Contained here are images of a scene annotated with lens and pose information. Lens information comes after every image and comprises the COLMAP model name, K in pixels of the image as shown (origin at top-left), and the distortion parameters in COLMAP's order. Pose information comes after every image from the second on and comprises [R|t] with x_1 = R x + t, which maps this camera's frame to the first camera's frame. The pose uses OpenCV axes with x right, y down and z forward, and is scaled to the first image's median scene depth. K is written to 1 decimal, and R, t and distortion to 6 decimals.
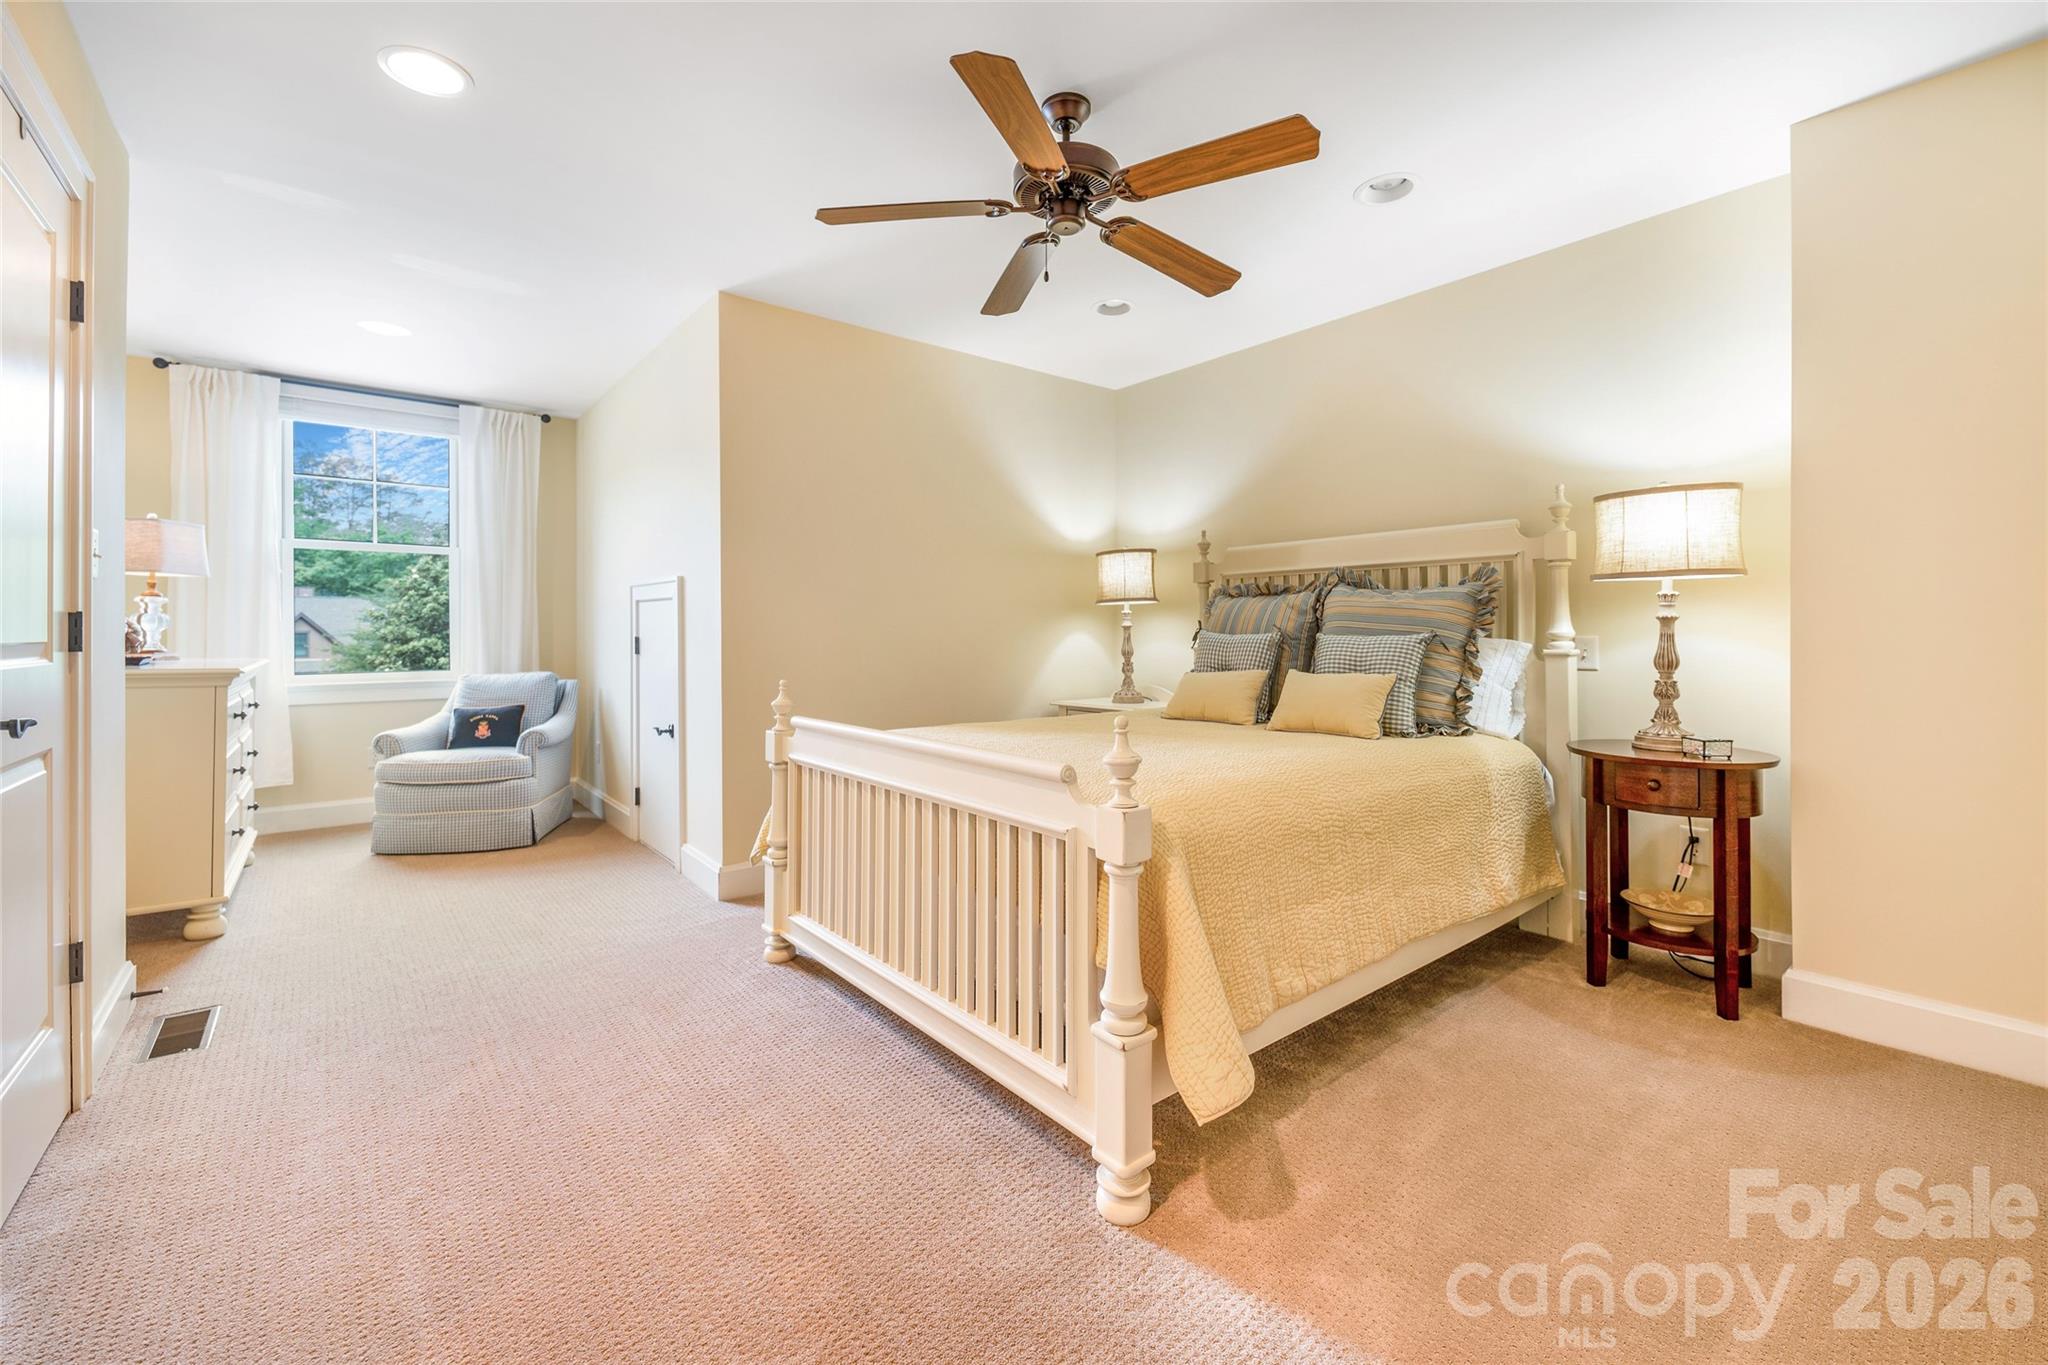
lens RADIAL K [[821.7, 0, 1031.0], [0, 821.7, 635.9], [0, 0, 1]] dist [0.001082, -0.000027]
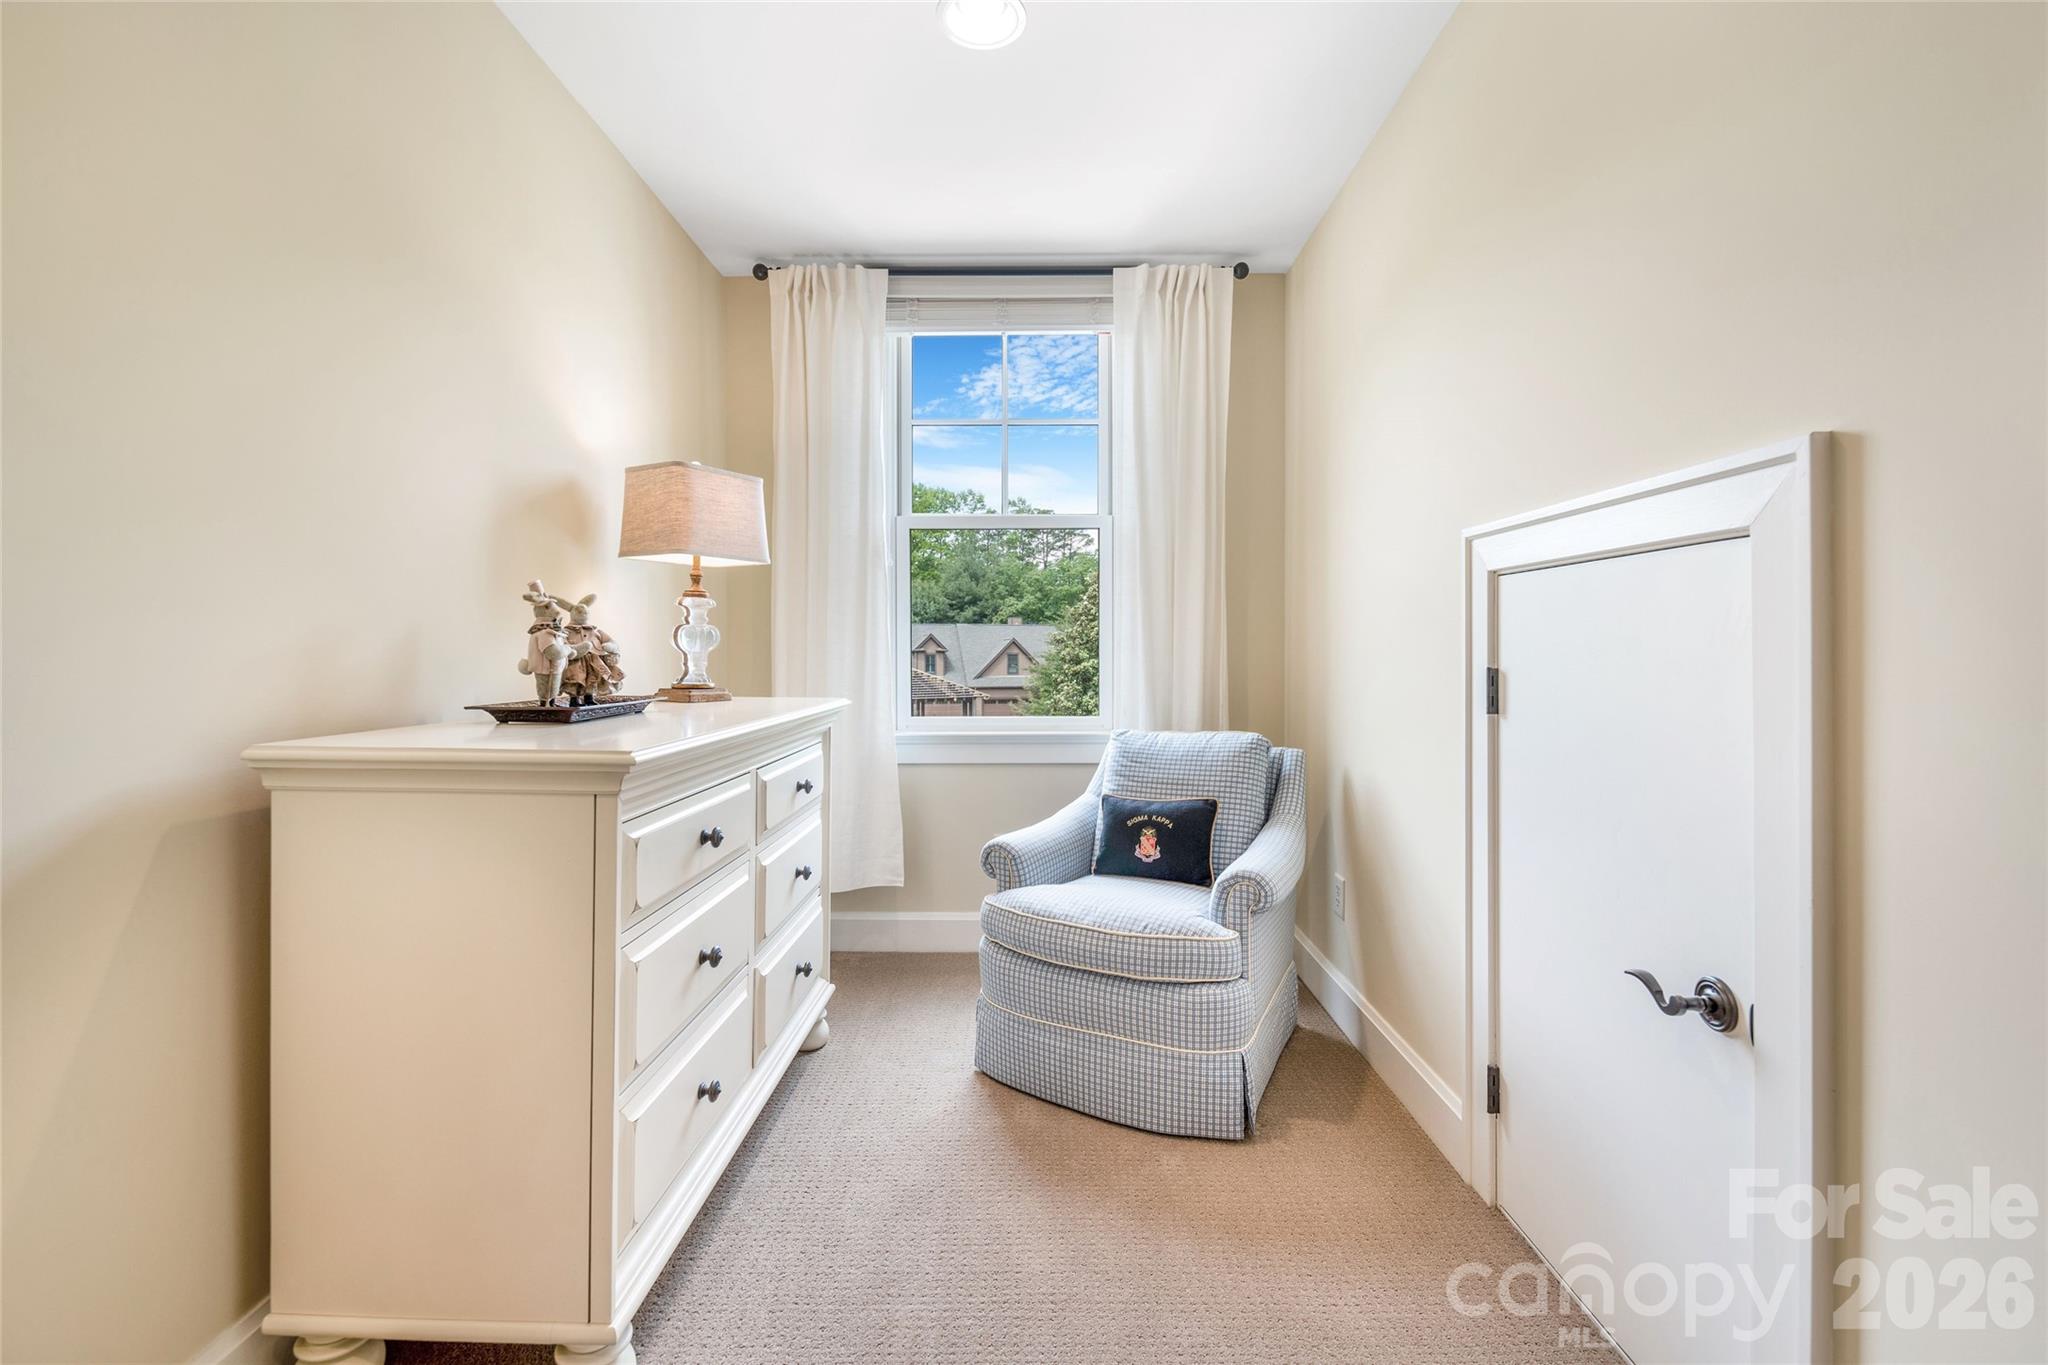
lens RADIAL K [[846.6, 0, 1026.2], [0, 846.6, 650.2], [0, 0, 1]] dist [0.003399, 0.000272]
pose [[0.753476, -0.003167, -0.657468, -0.344330], [-0.002400, 0.999968, -0.007567, -0.003279], [0.657471, 0.007280, 0.753444, 0.504484]]
